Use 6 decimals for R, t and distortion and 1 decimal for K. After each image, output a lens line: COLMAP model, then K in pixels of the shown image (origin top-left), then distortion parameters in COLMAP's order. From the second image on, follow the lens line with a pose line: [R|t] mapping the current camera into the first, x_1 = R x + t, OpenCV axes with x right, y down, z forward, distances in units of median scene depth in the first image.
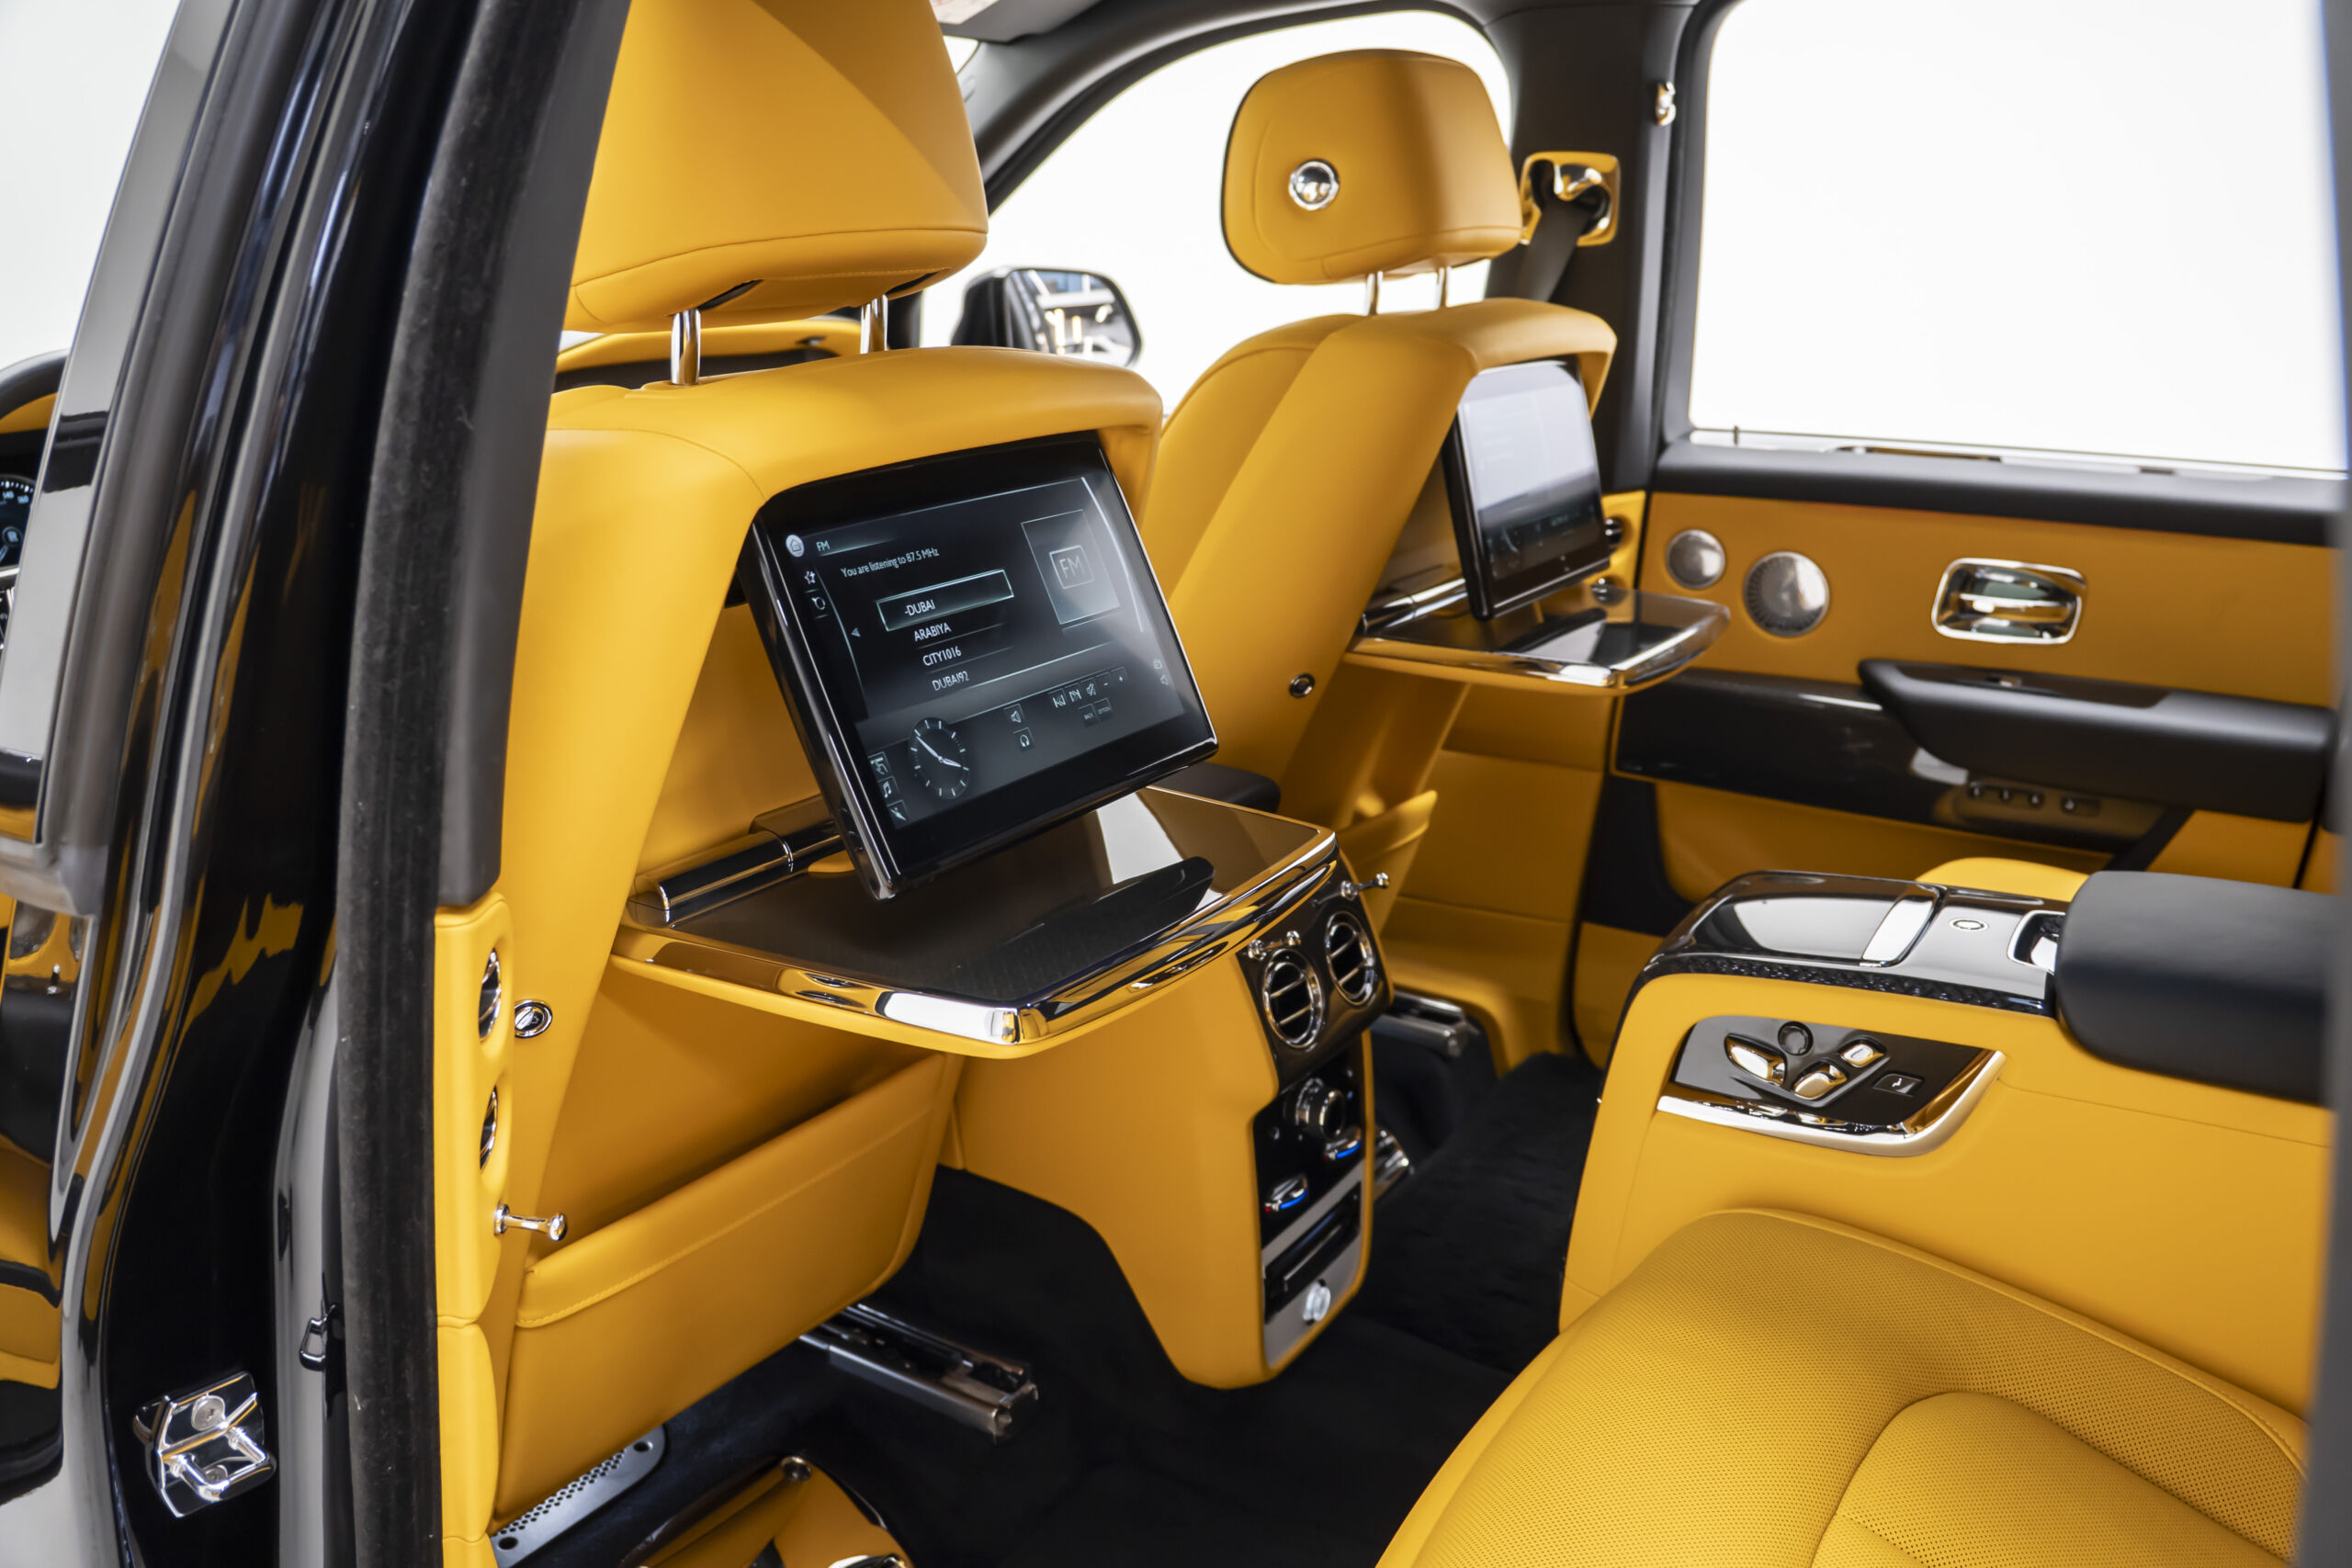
lens RADIAL K [[1938.1, 0, 1176.0], [0, 1938.1, 784.0], [0, 0, 1]] dist [-0.210918, 0.159485]
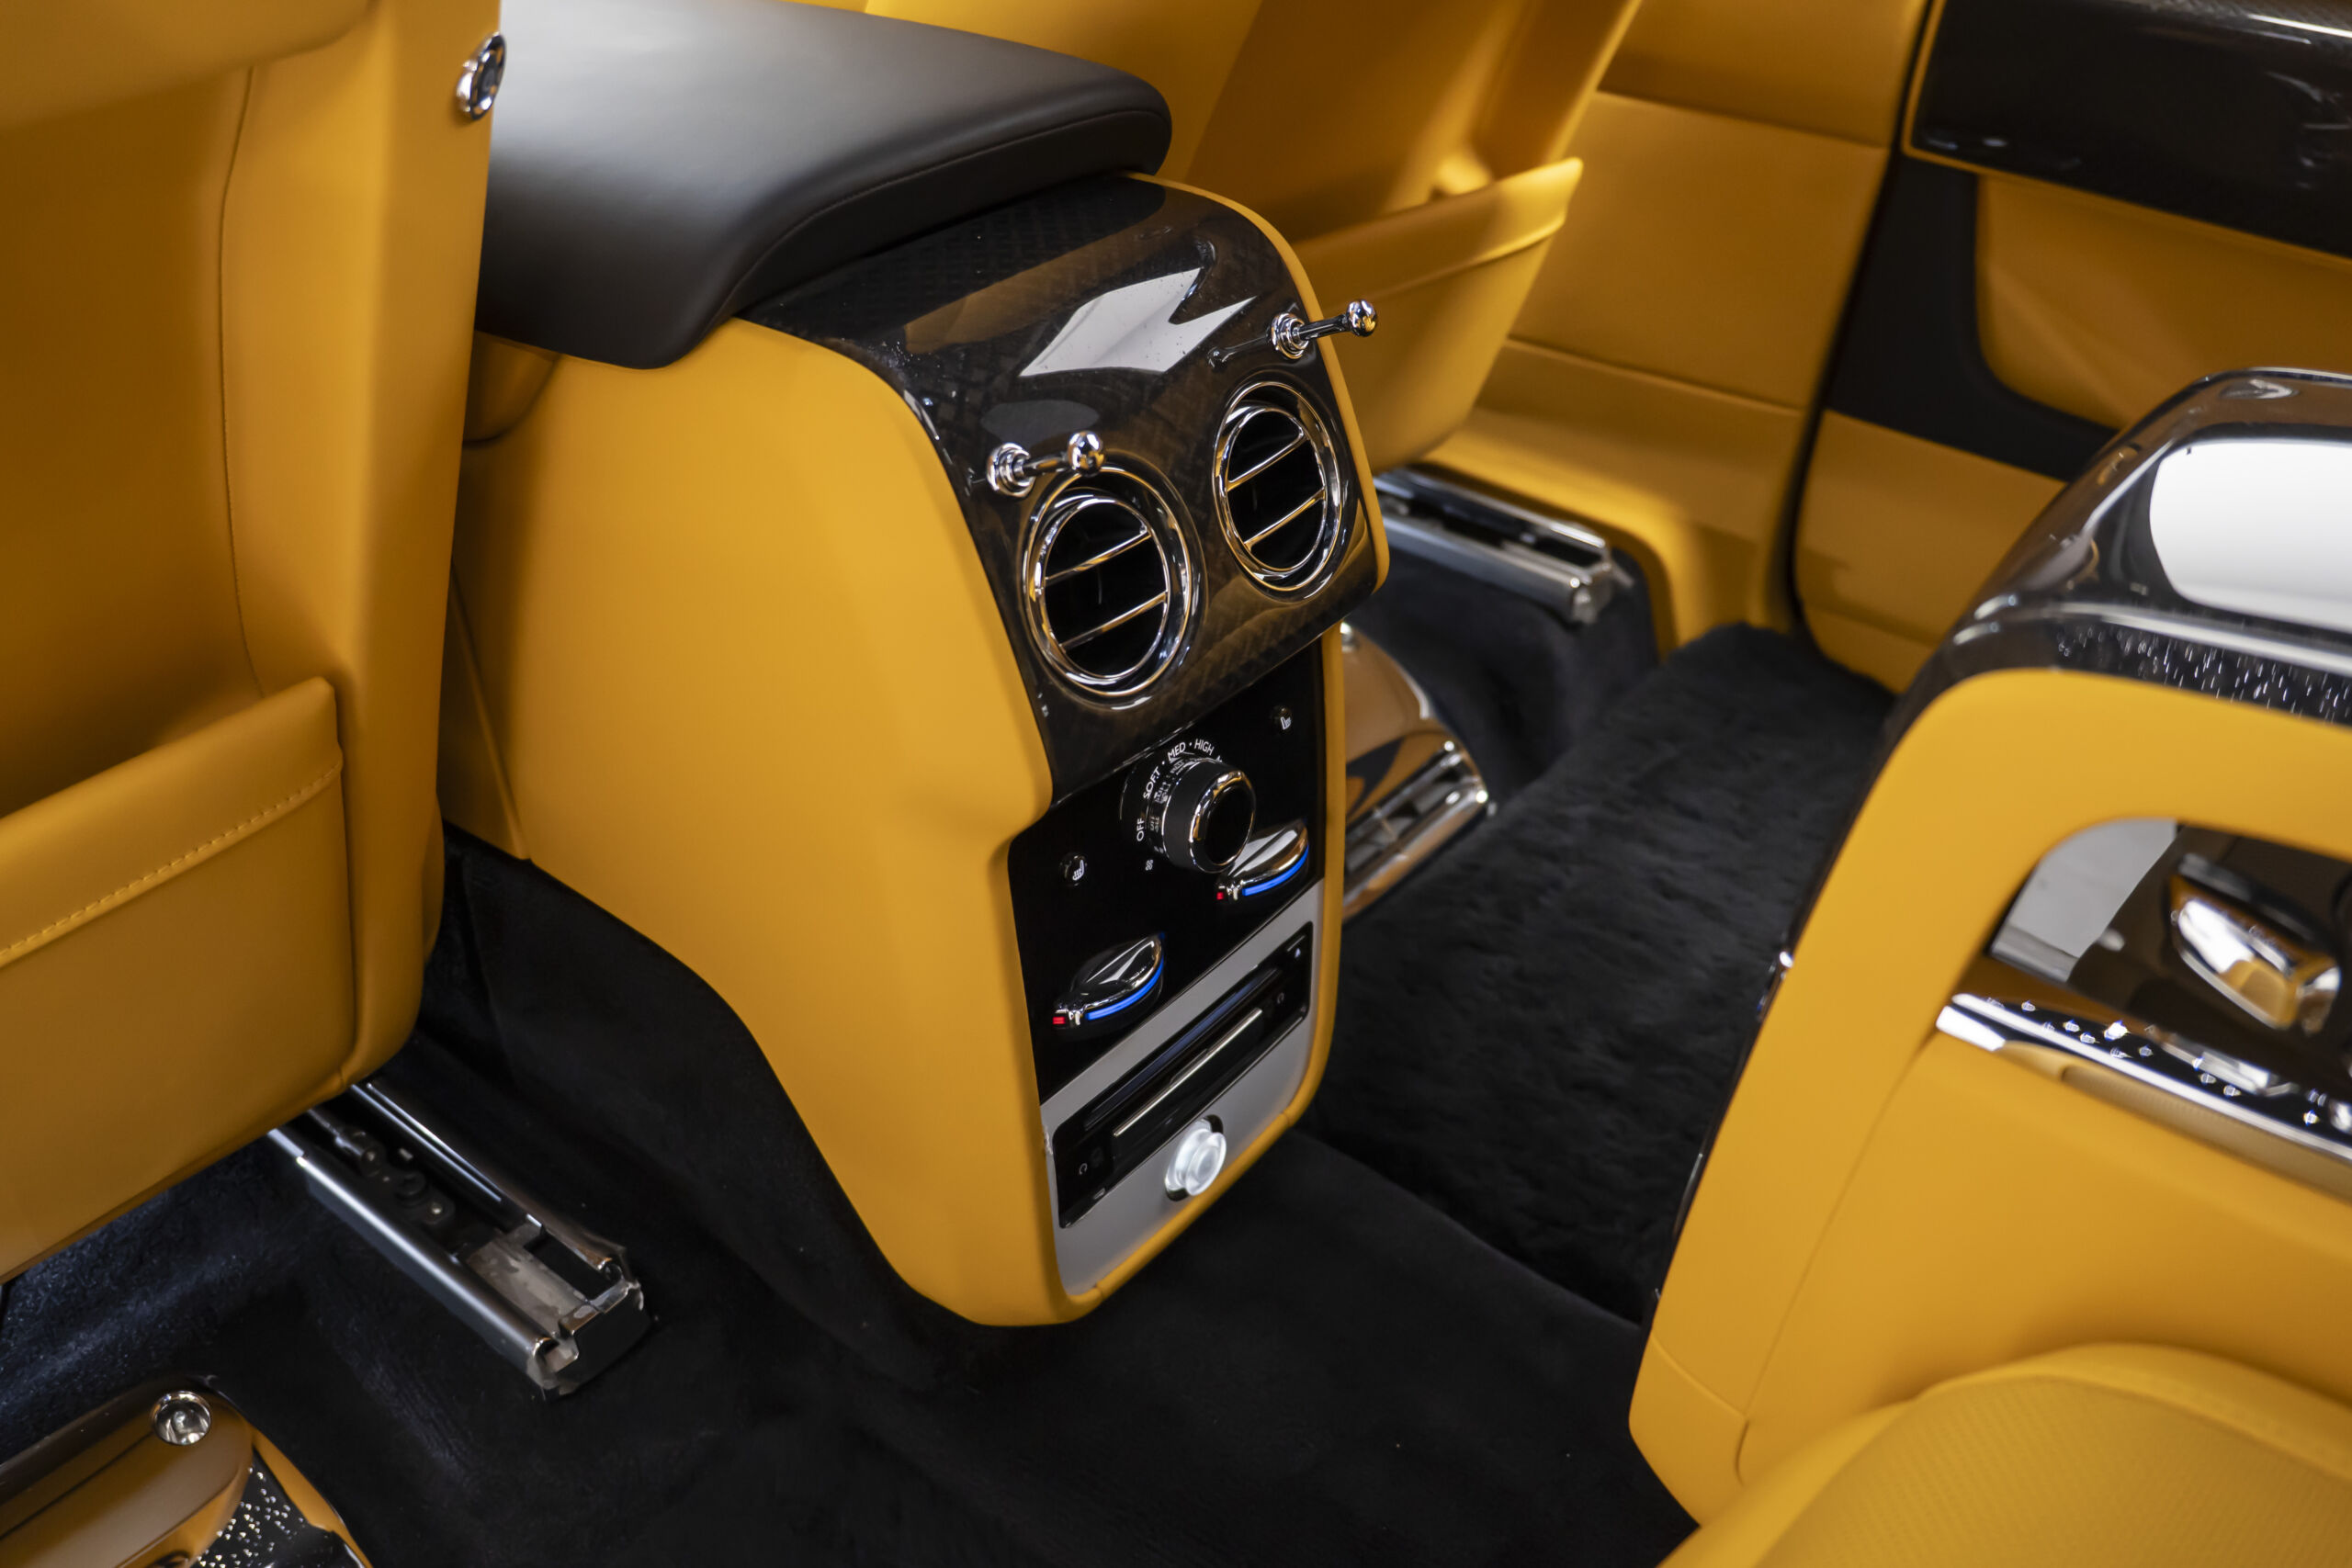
lens RADIAL K [[2061.6, 0, 1178.2], [0, 2061.6, 853.8], [0, 0, 1]] dist [-0.192545, 0.004347]
pose [[0.993301, 0.071242, -0.090981, 0.159666], [-0.038750, 0.947107, 0.318569, 0.027545], [0.108865, -0.312909, 0.943523, 0.714979]]
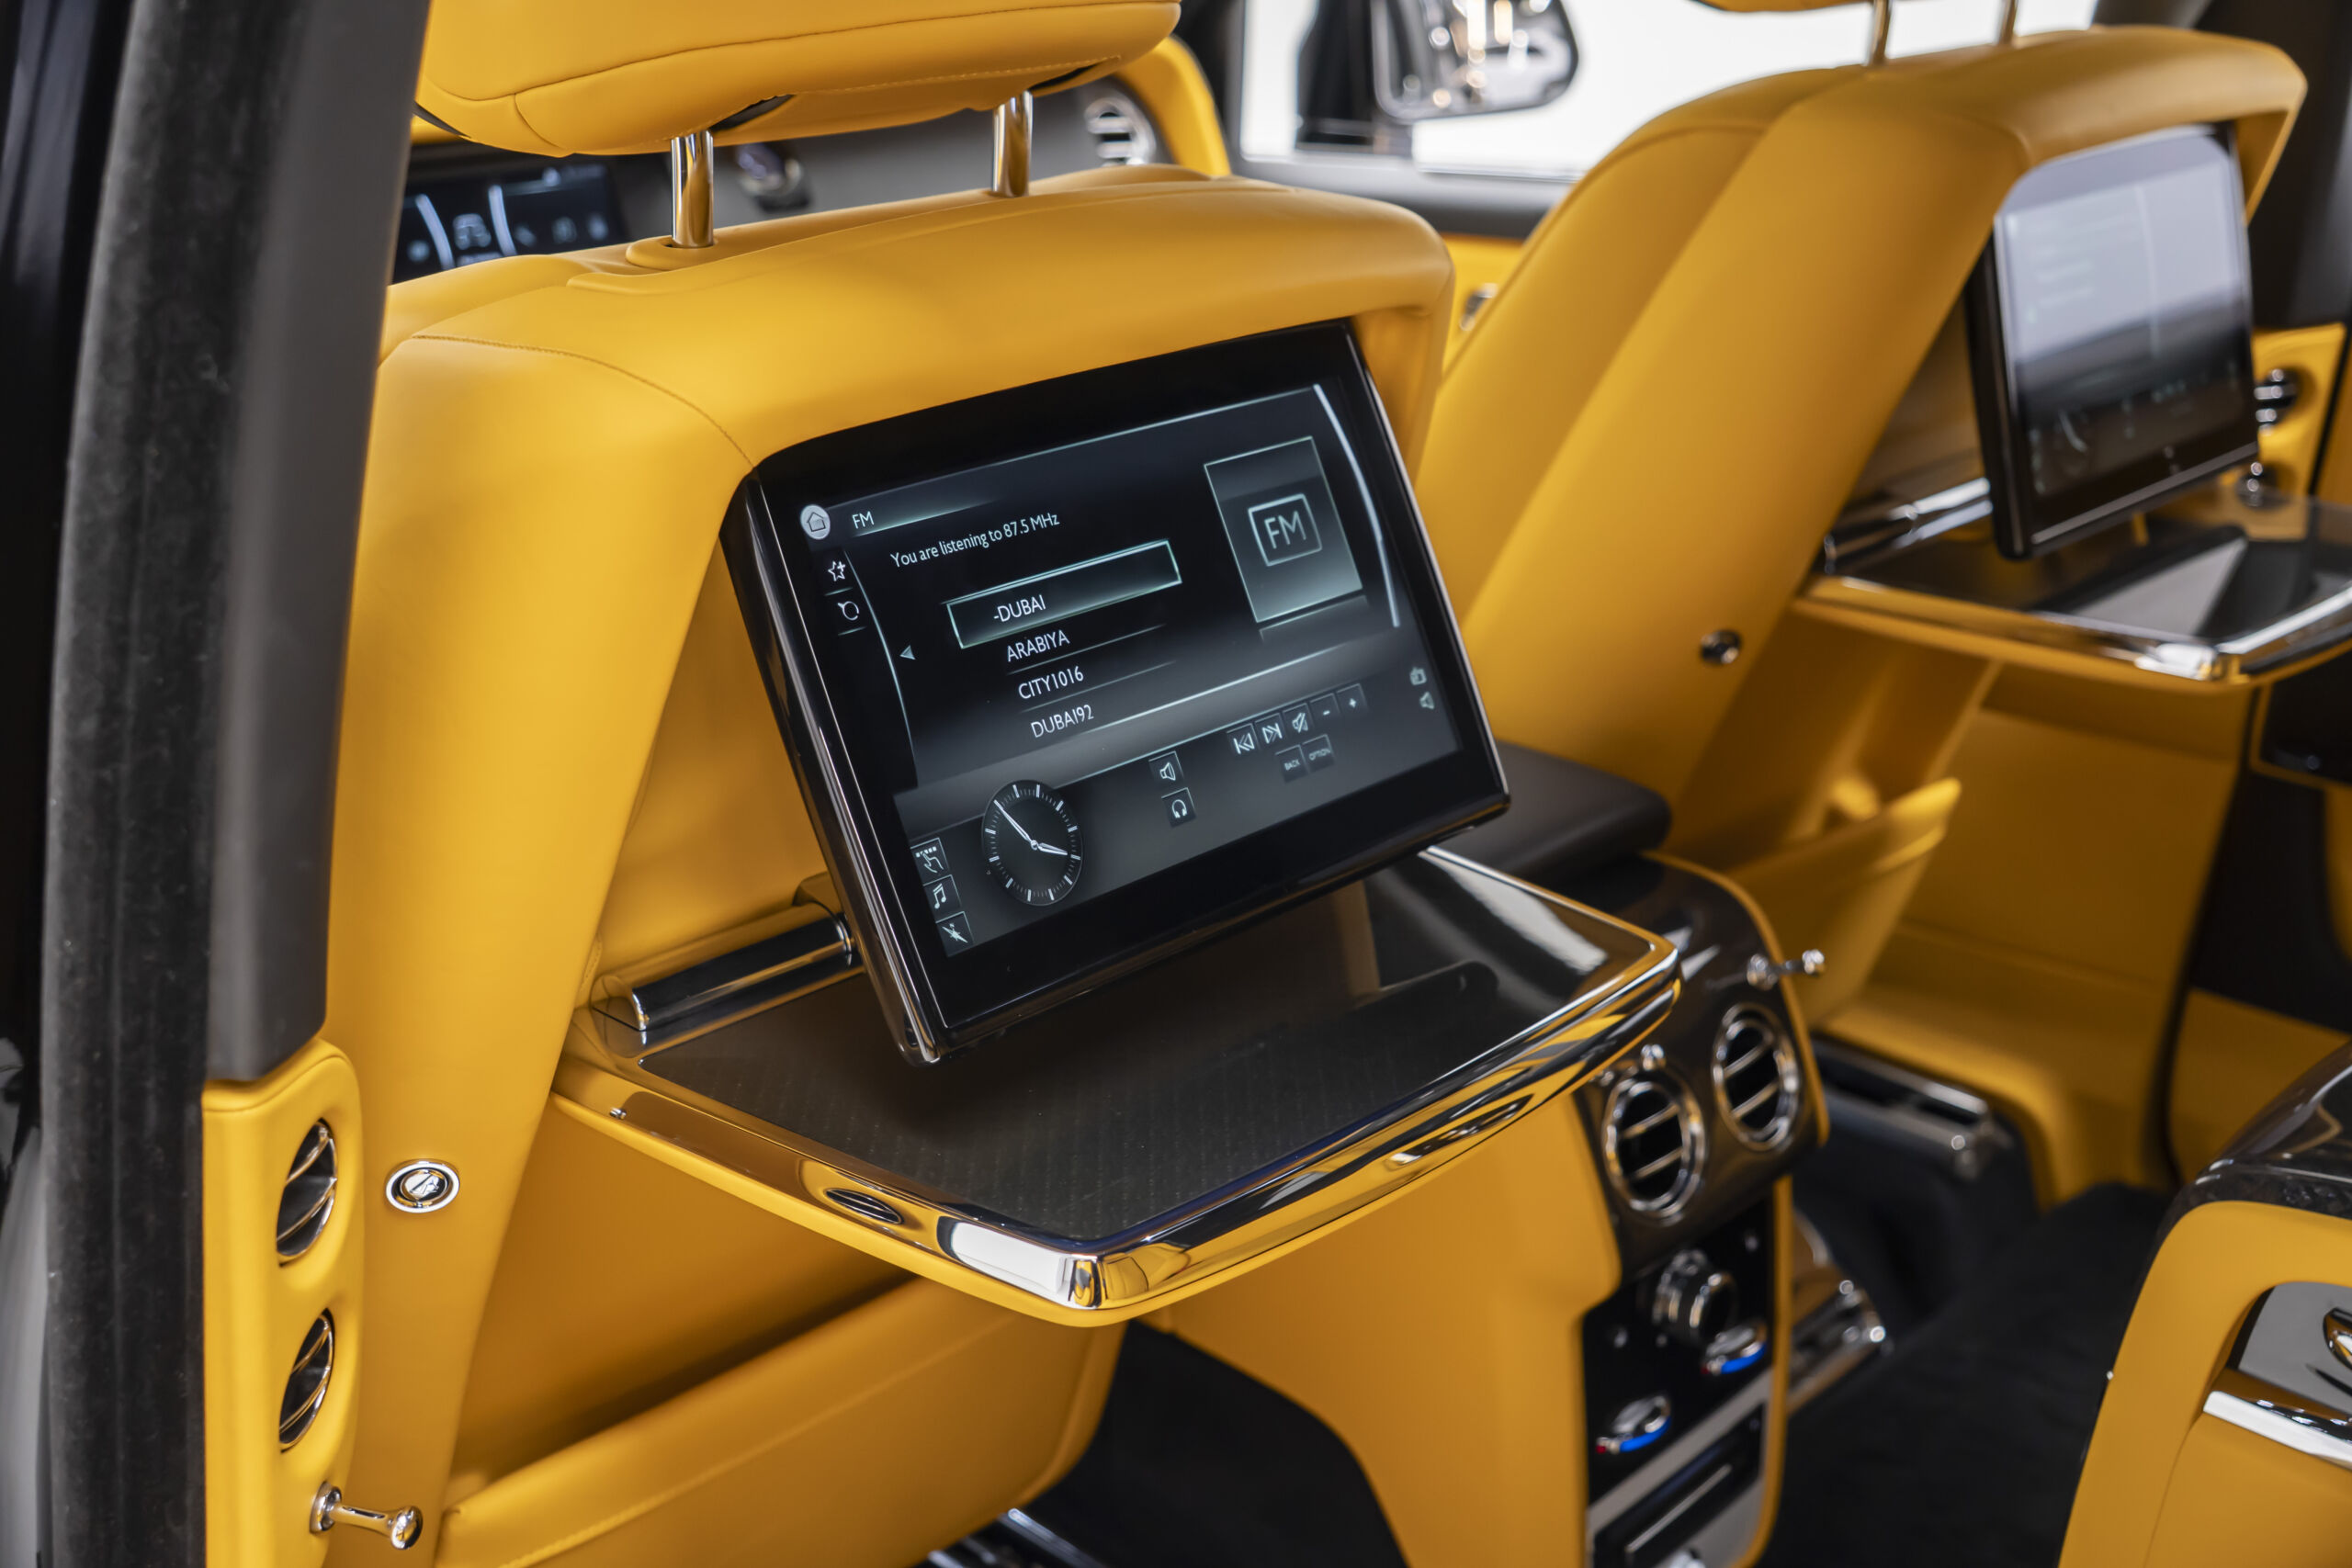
lens RADIAL K [[2688.3, 0, 1176.0], [0, 2688.3, 784.0], [0, 0, 1]] dist [-0.025559, 0.196755]
pose [[0.979619, 0.059534, -0.191837, 0.090864], [-0.046395, 0.996305, 0.072275, -0.091457], [0.195431, -0.061902, 0.978762, 0.095021]]
